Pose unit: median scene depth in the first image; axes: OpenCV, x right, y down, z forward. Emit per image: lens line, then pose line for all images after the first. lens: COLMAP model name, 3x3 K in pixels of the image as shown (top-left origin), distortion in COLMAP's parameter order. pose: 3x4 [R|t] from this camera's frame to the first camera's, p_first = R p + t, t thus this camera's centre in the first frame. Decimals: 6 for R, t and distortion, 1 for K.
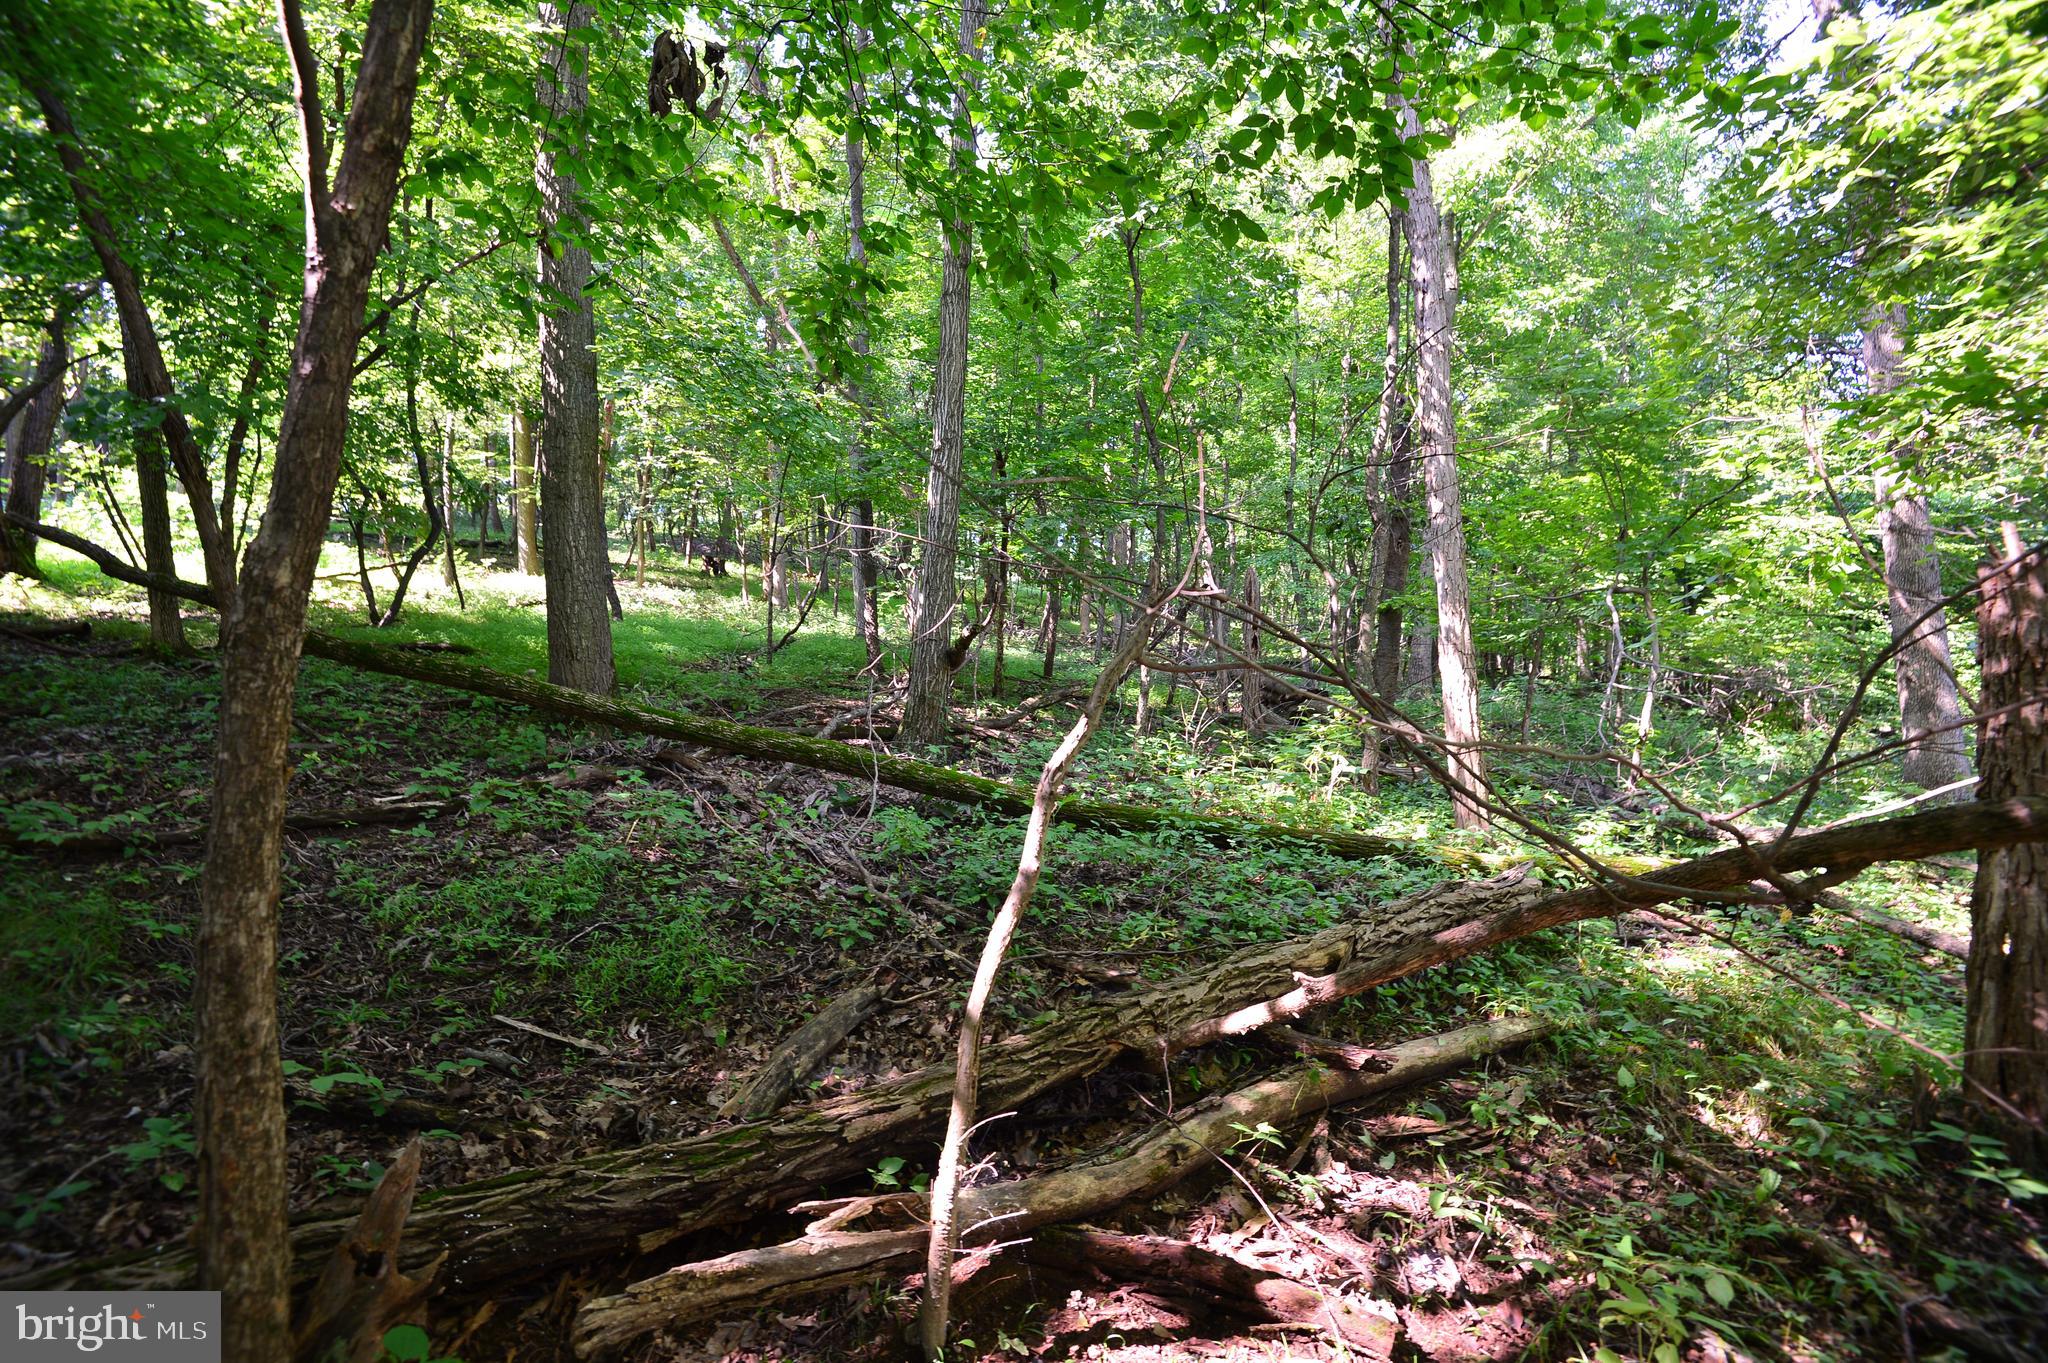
lens RADIAL K [[890.1, 0, 1024.0], [0, 890.1, 681.5], [0, 0, 1]] dist [-0.059809, 0.000485]
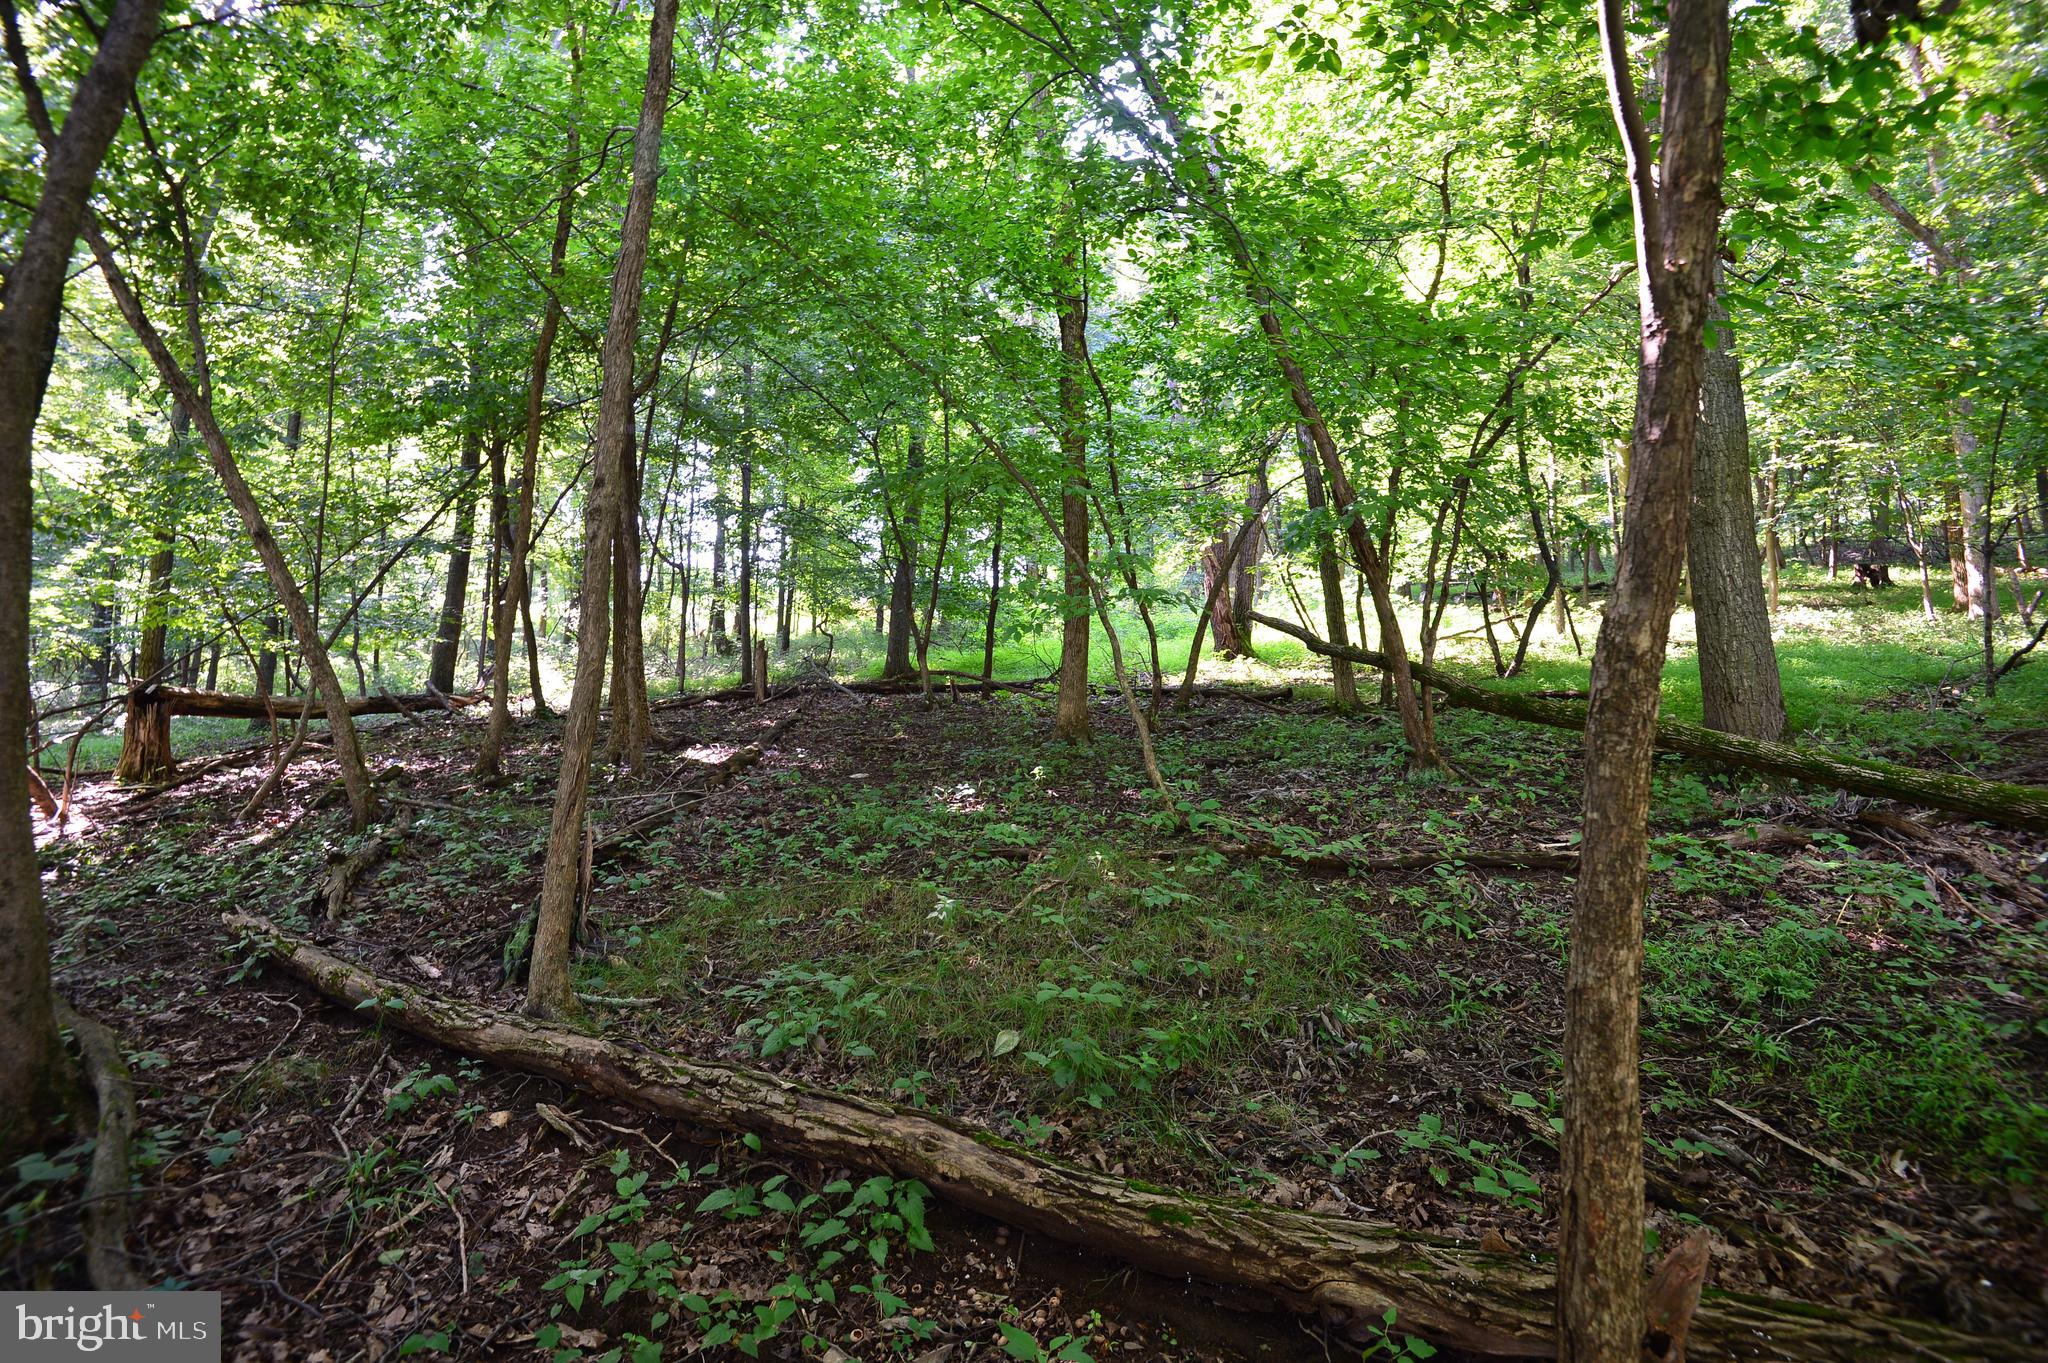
lens RADIAL K [[890.1, 0, 1024.0], [0, 890.1, 681.5], [0, 0, 1]] dist [-0.059809, 0.000485]
pose [[0.470202, -0.056285, -0.880762, -0.100401], [0.014564, 0.998323, -0.056023, -0.009092], [0.882438, 0.013514, 0.470234, -0.044594]]
